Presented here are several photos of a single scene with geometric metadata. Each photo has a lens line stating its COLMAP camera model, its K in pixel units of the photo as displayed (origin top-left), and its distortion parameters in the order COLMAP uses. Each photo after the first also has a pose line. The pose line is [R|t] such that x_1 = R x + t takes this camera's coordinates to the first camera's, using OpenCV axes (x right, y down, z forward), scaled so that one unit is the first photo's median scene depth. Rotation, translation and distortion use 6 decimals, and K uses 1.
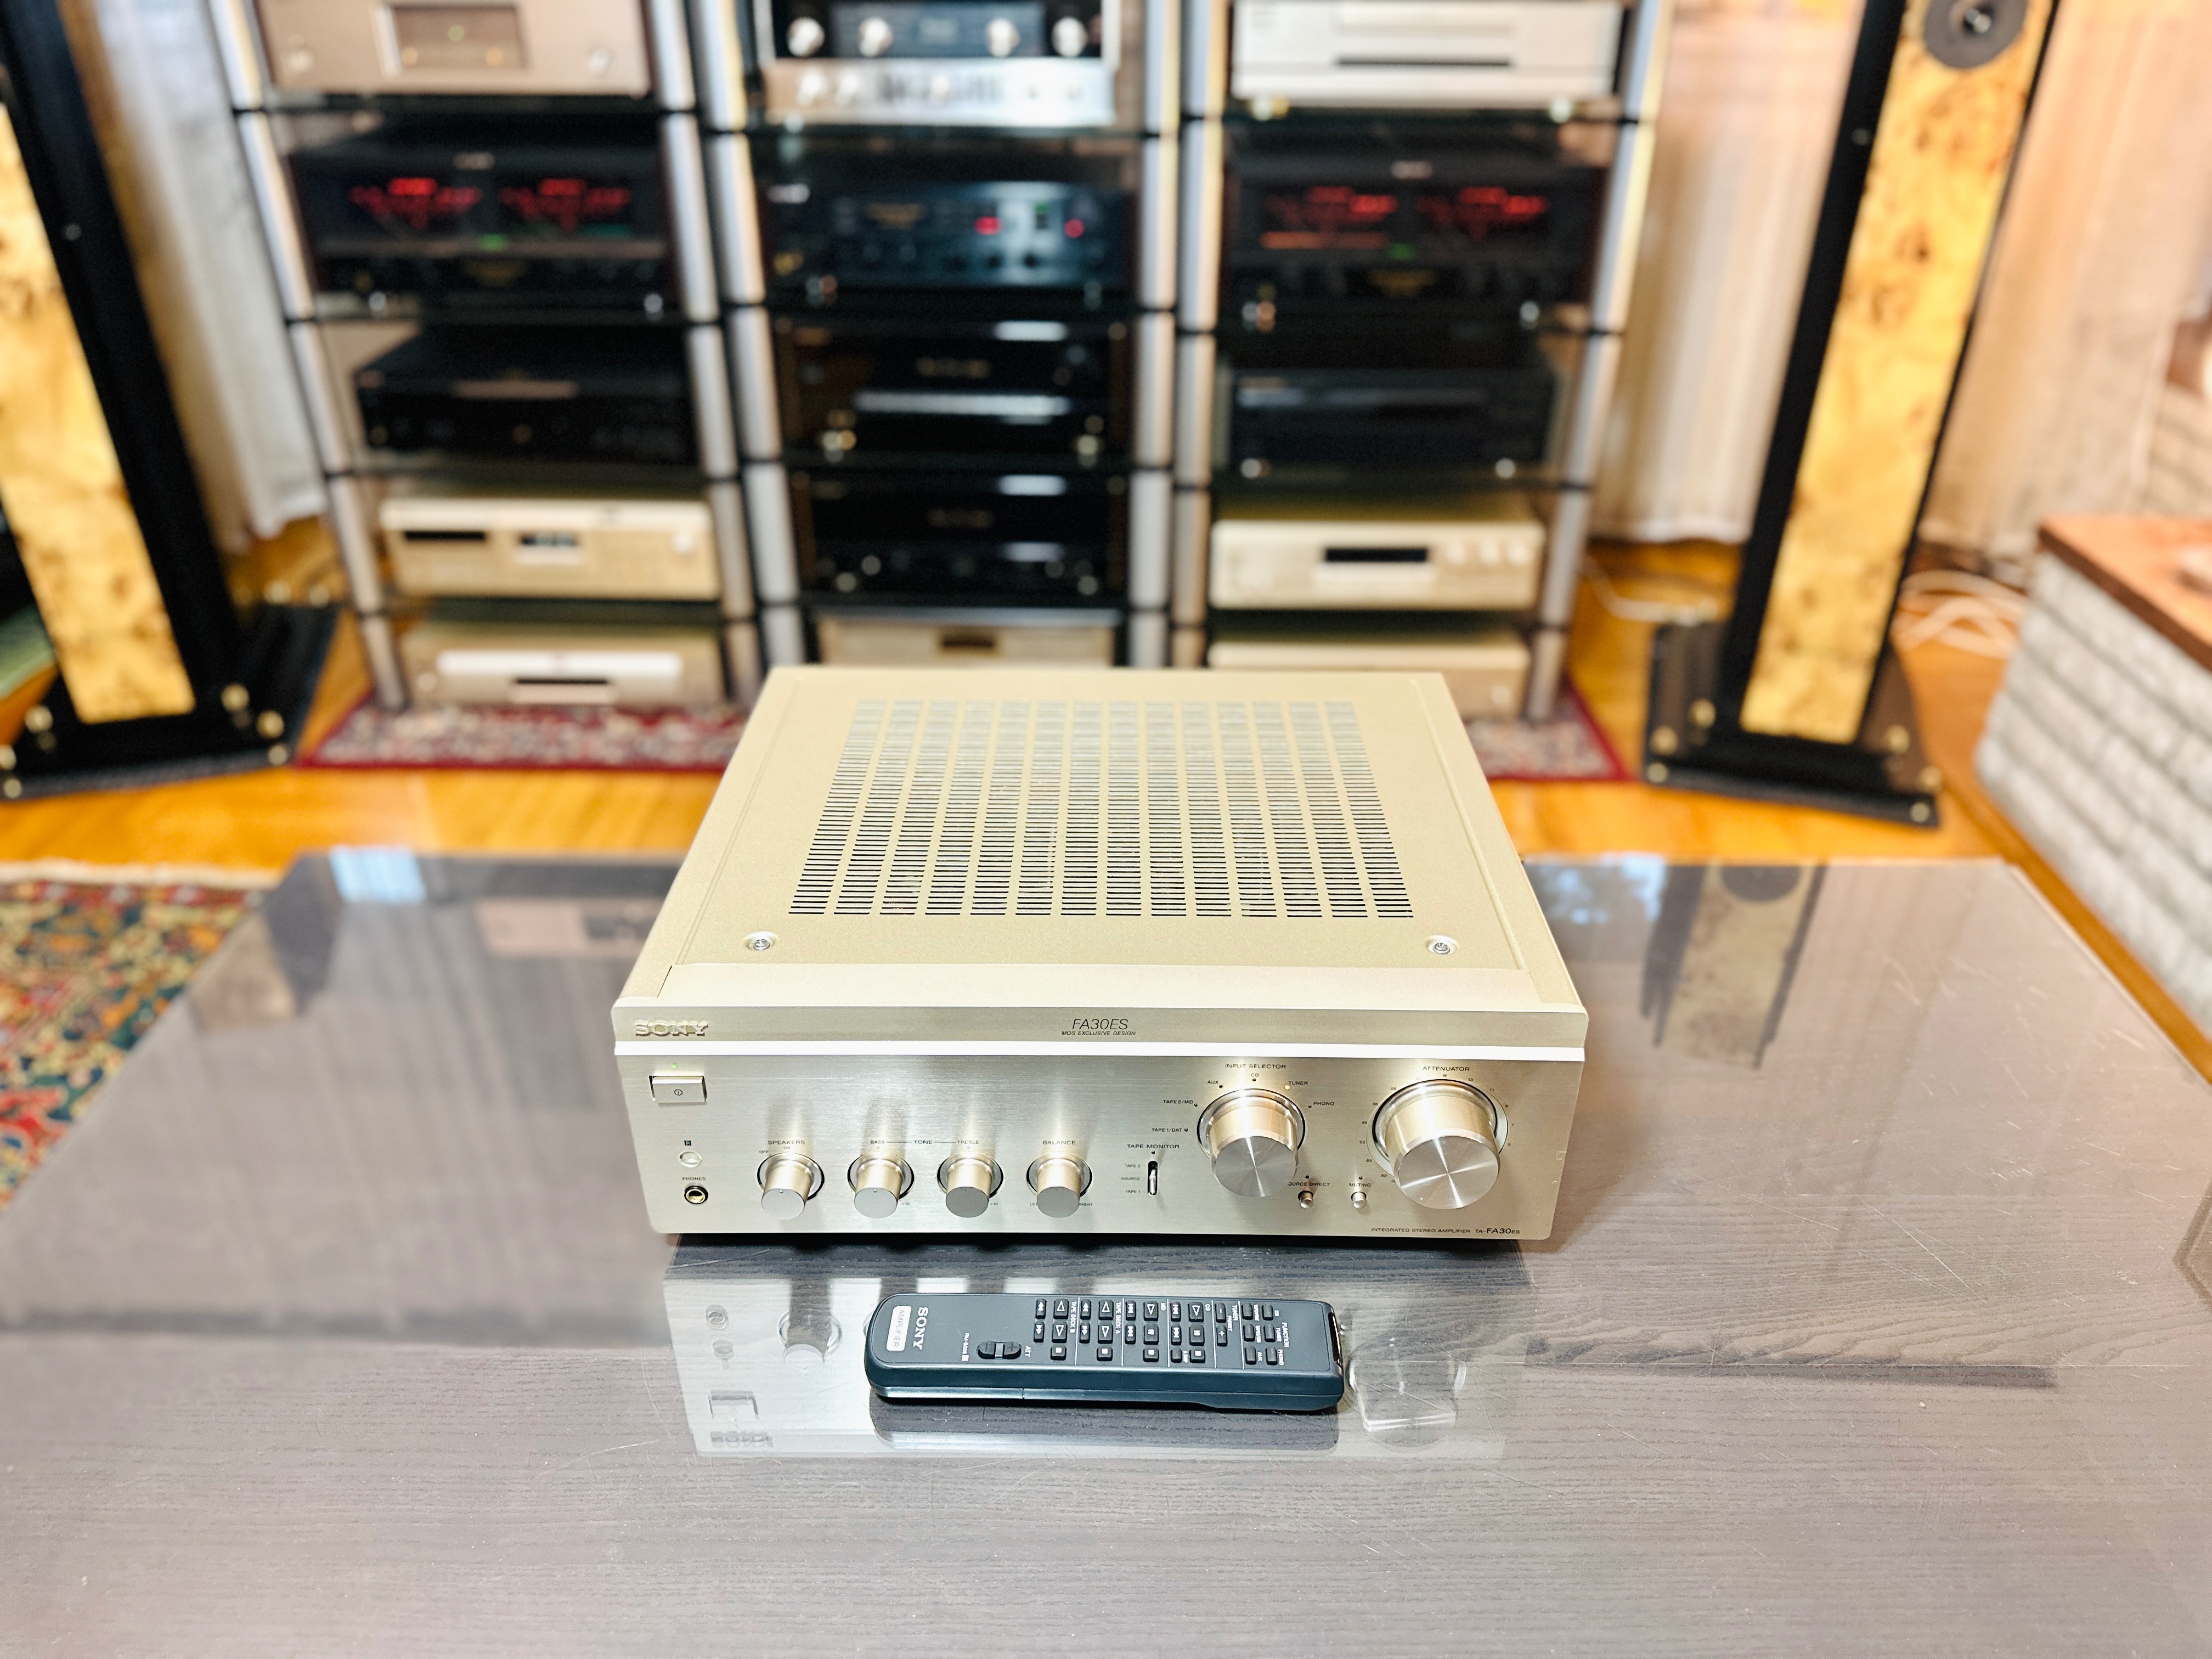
lens RADIAL K [[1568.9, 0, 1085.7], [0, 1568.9, 835.0], [0, 0, 1]] dist [0.004027, -0.034155]
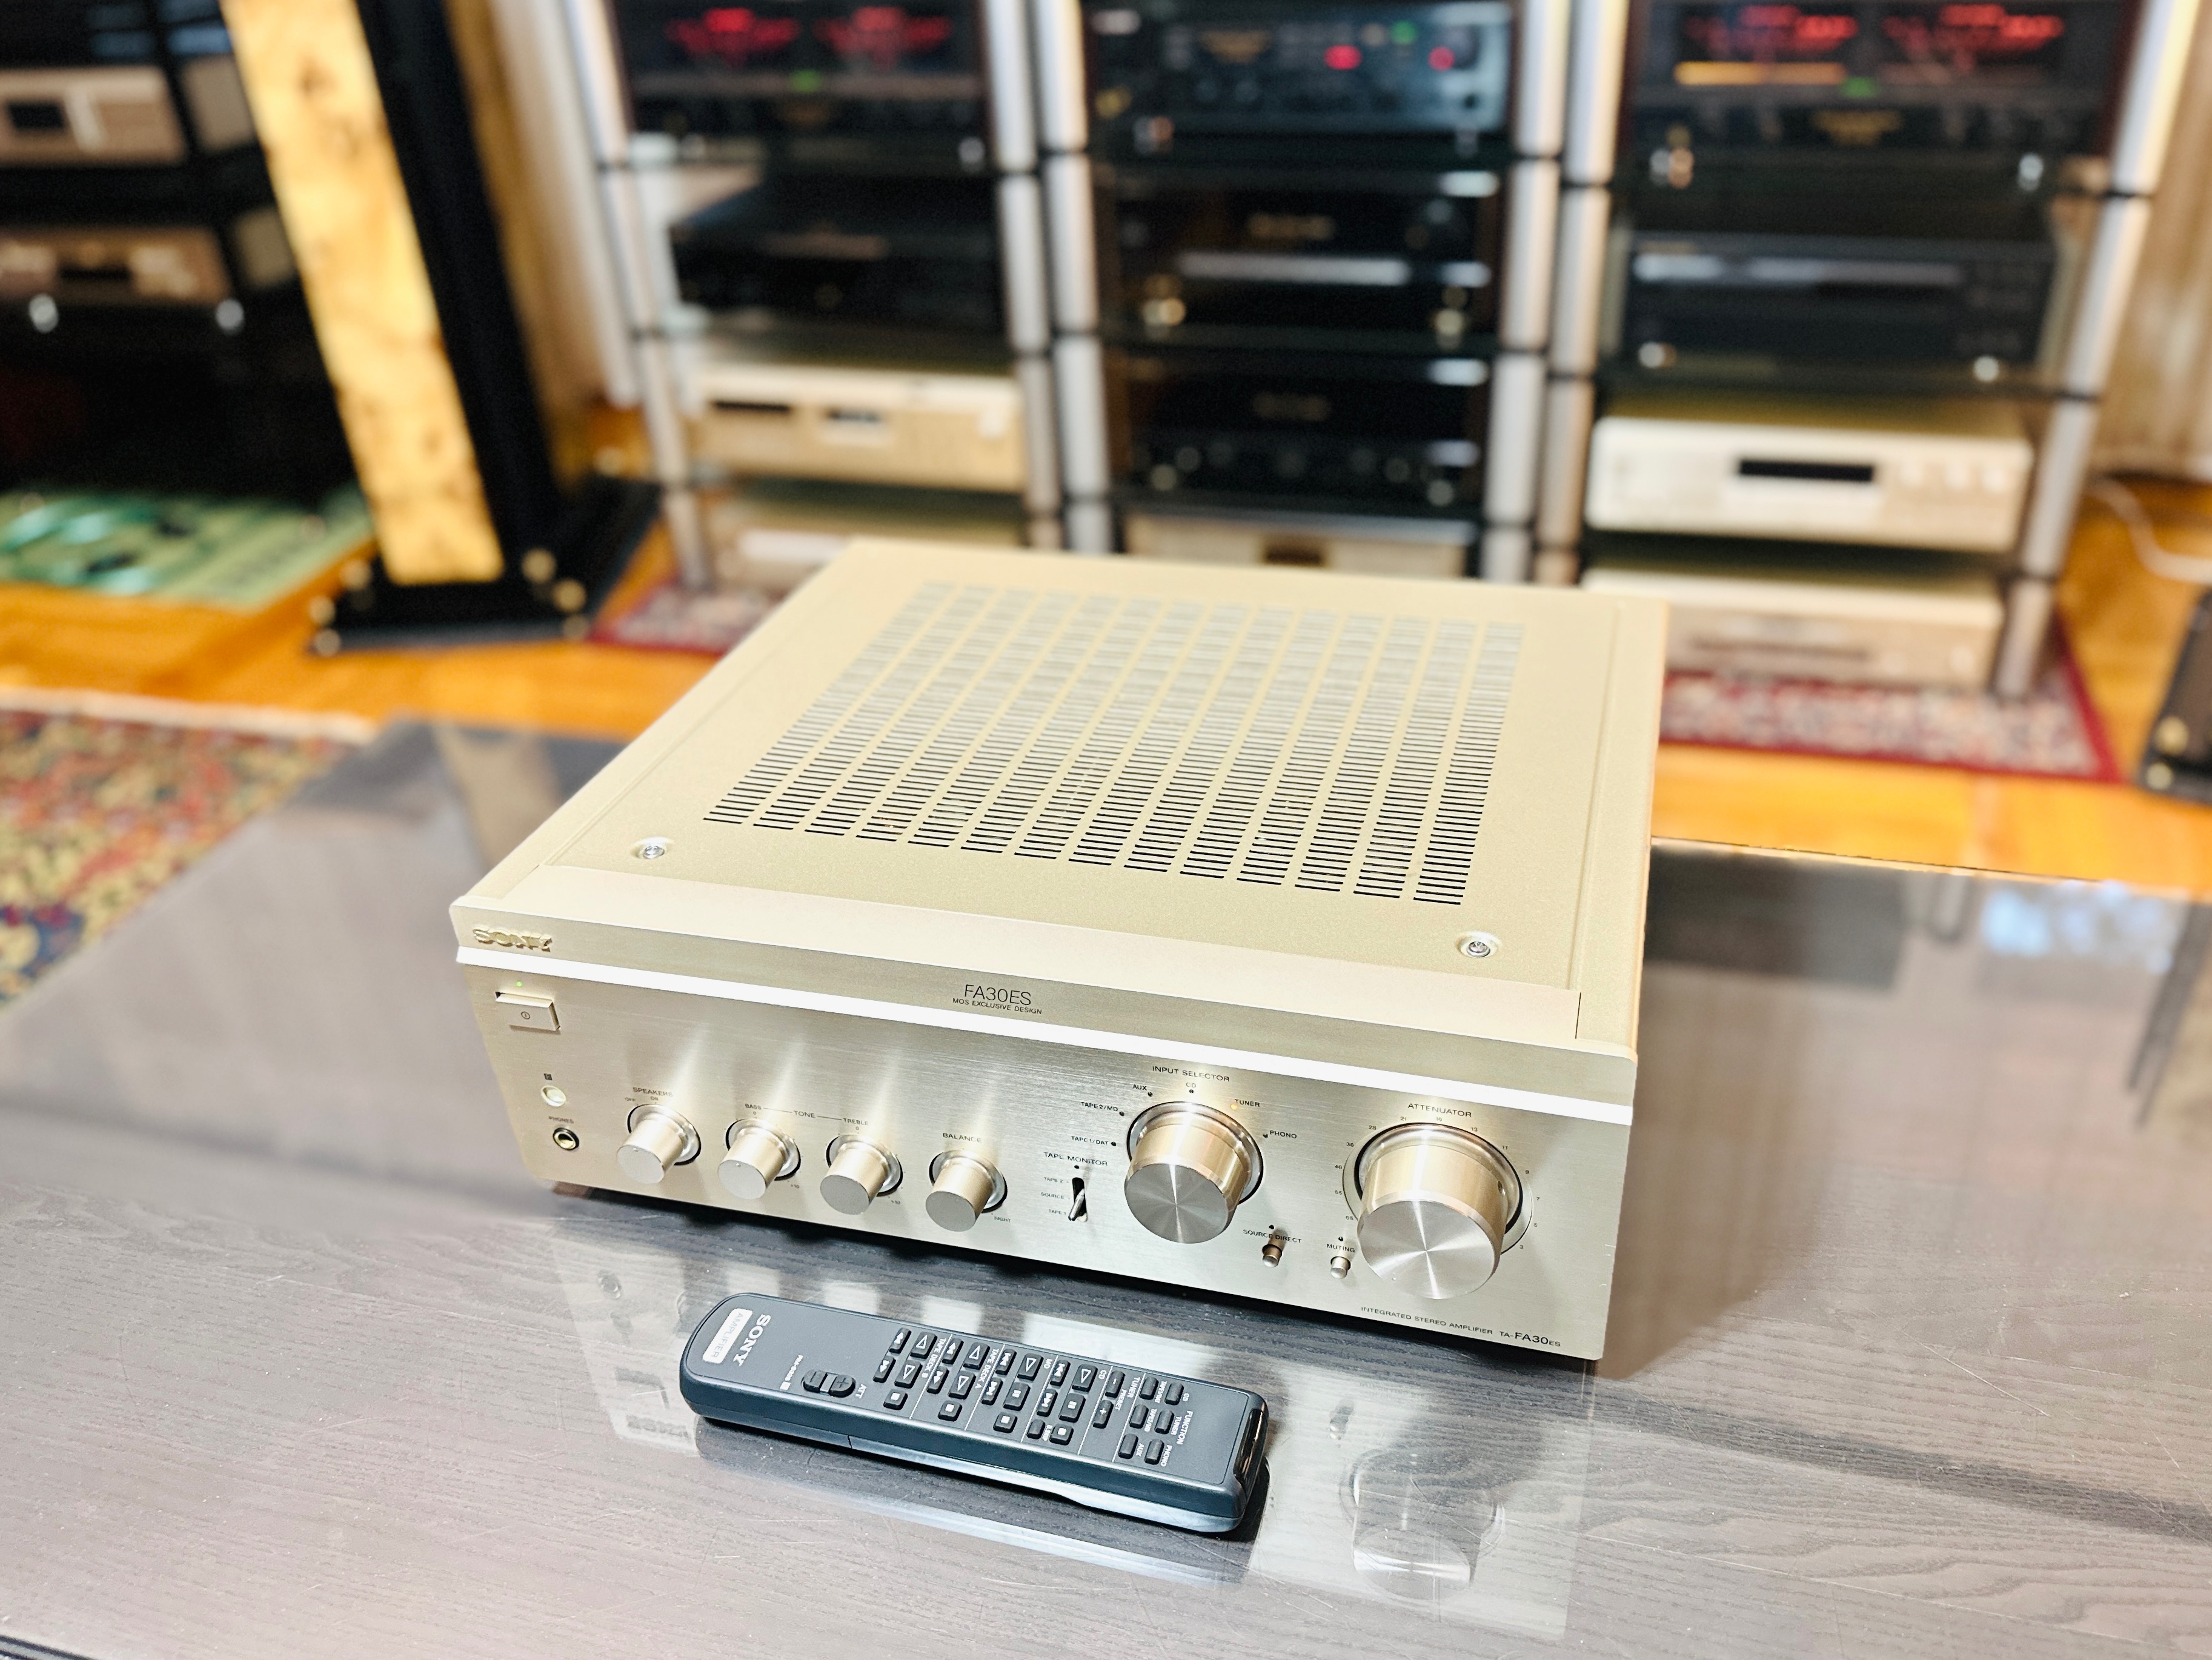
lens RADIAL K [[1737.2, 0, 1174.8], [0, 1737.2, 816.3], [0, 0, 1]] dist [0.021605, -0.064531]
pose [[0.966546, 0.094363, -0.238505, 0.111798], [-0.090339, 0.995524, 0.027773, 0.000034], [0.240059, -0.005297, 0.970744, 0.067697]]
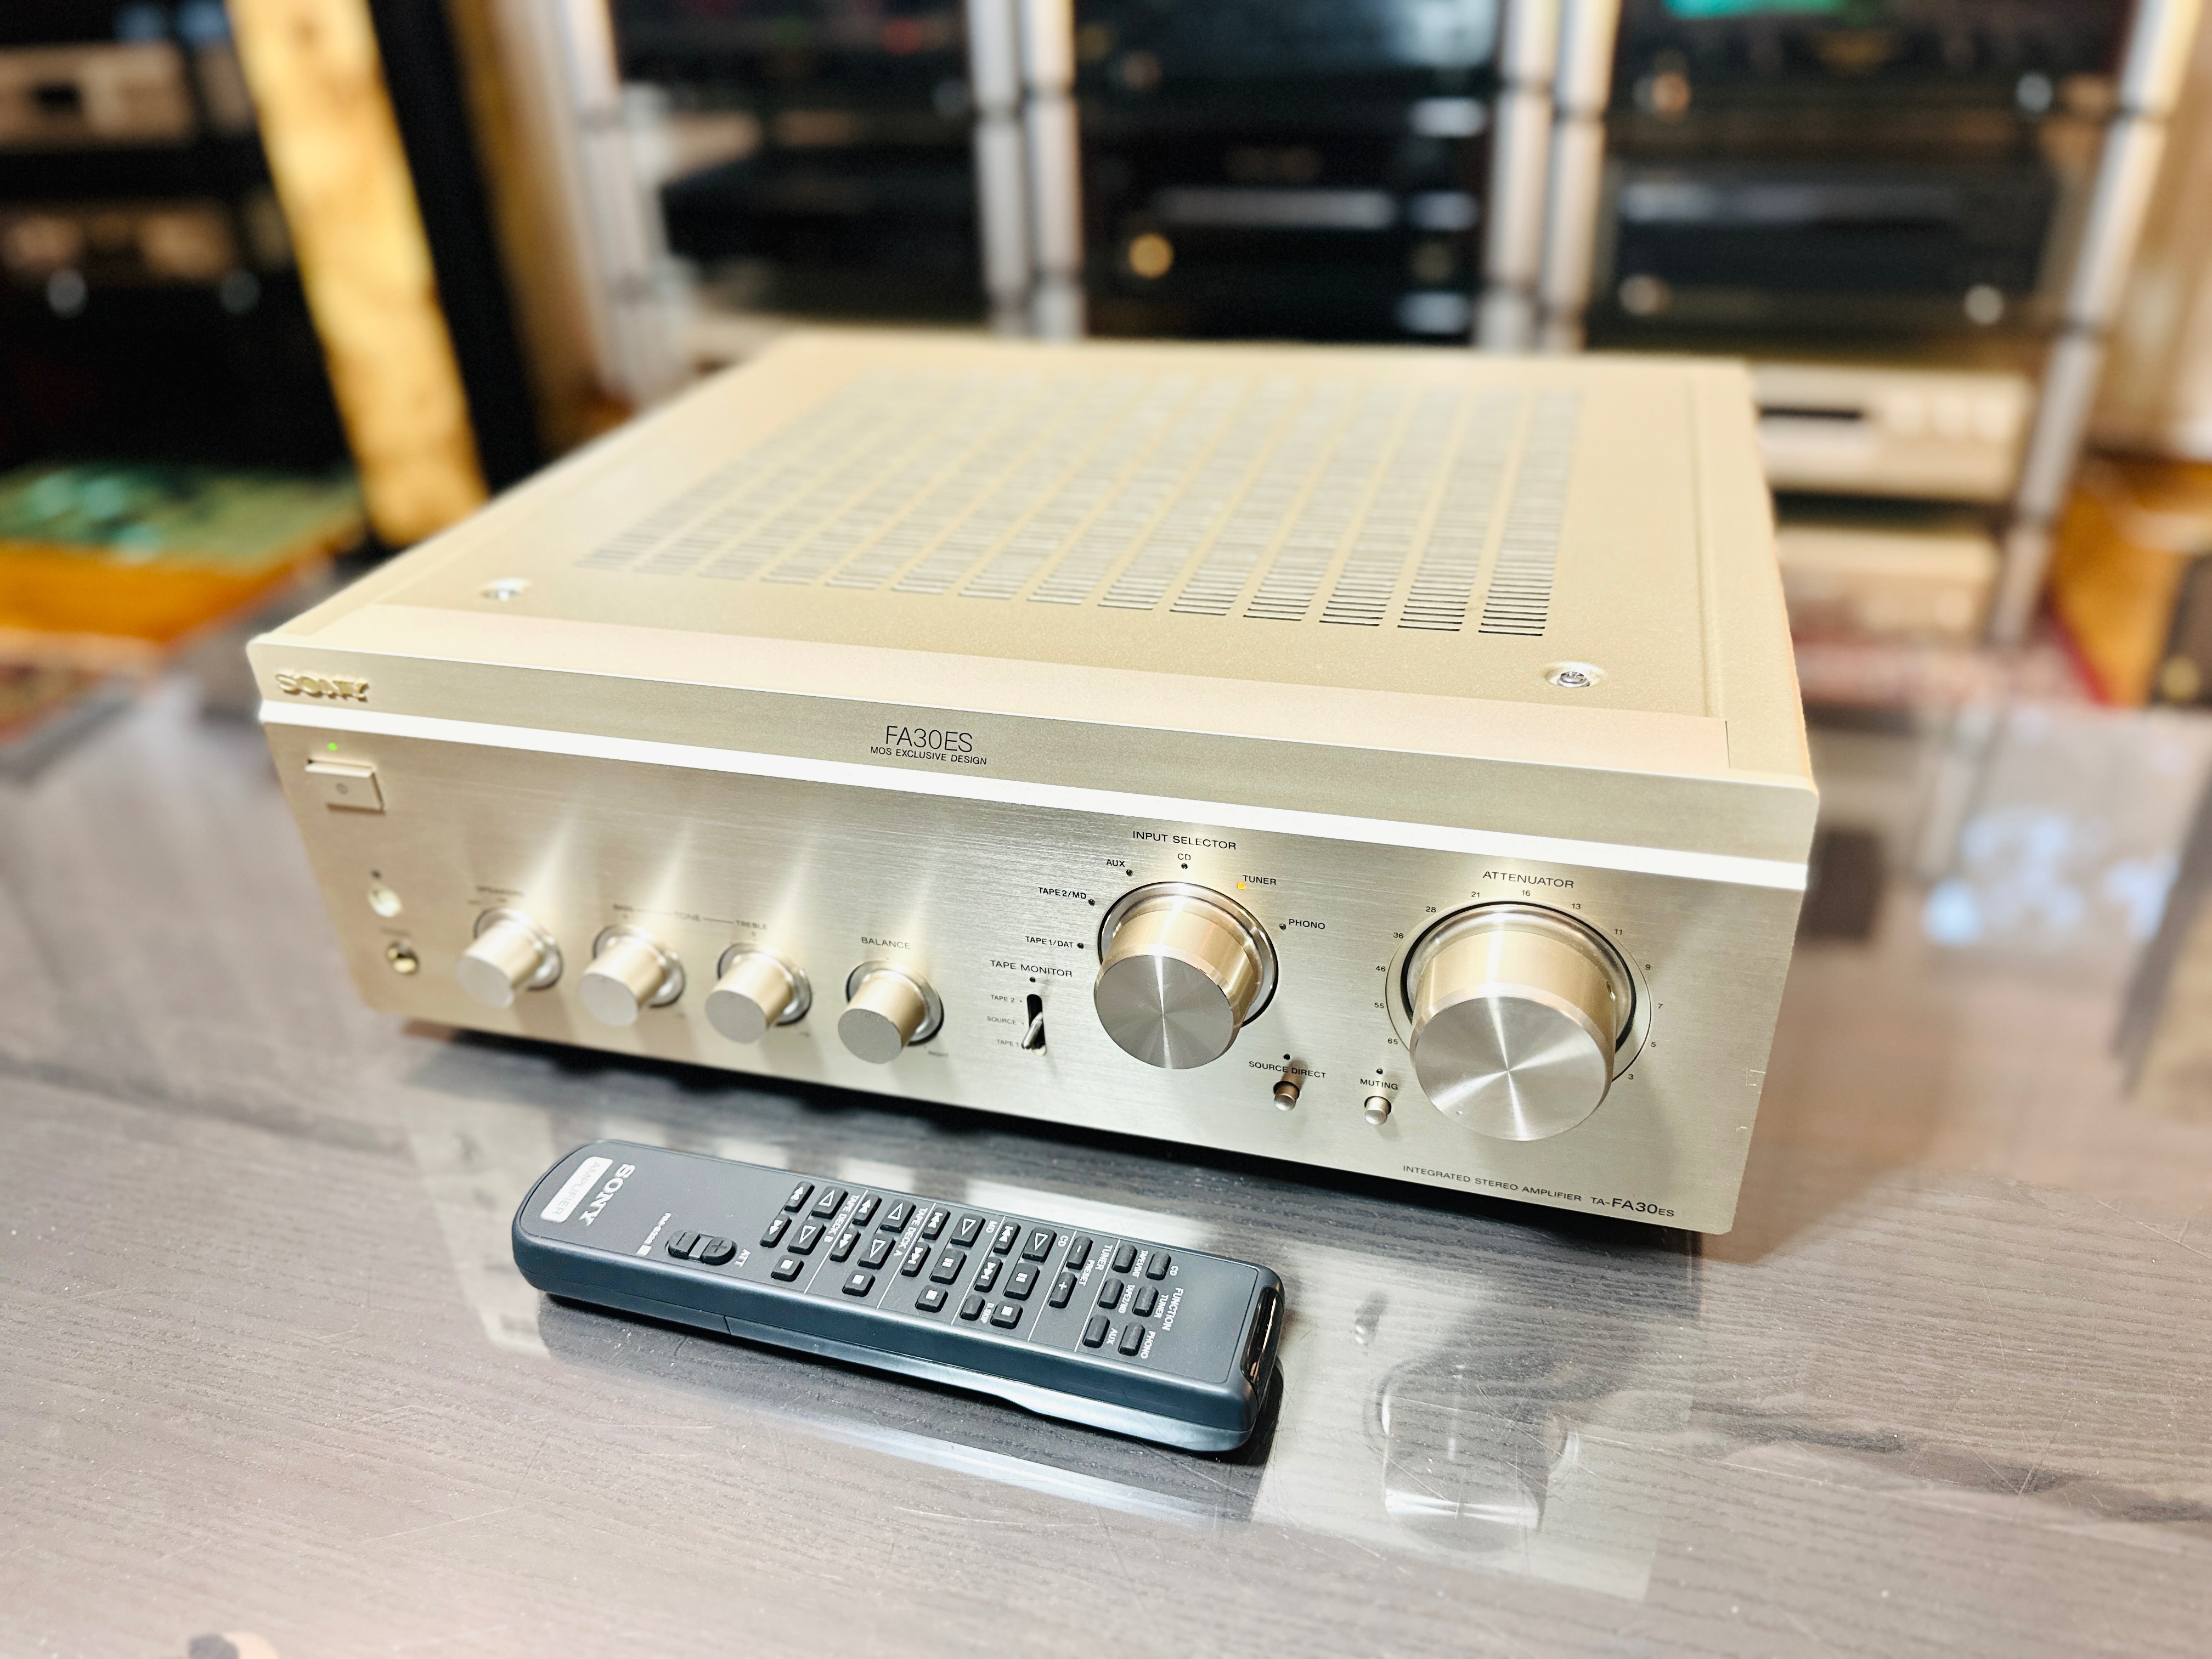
lens RADIAL K [[1568.9, 0, 1111.1], [0, 1568.9, 842.5], [0, 0, 1]] dist [0.004027, -0.034155]
pose [[0.960403, 0.103966, -0.258490, 0.088343], [-0.101158, 0.994577, 0.024177, 0.053098], [0.259601, 0.002929, 0.965711, 0.169714]]
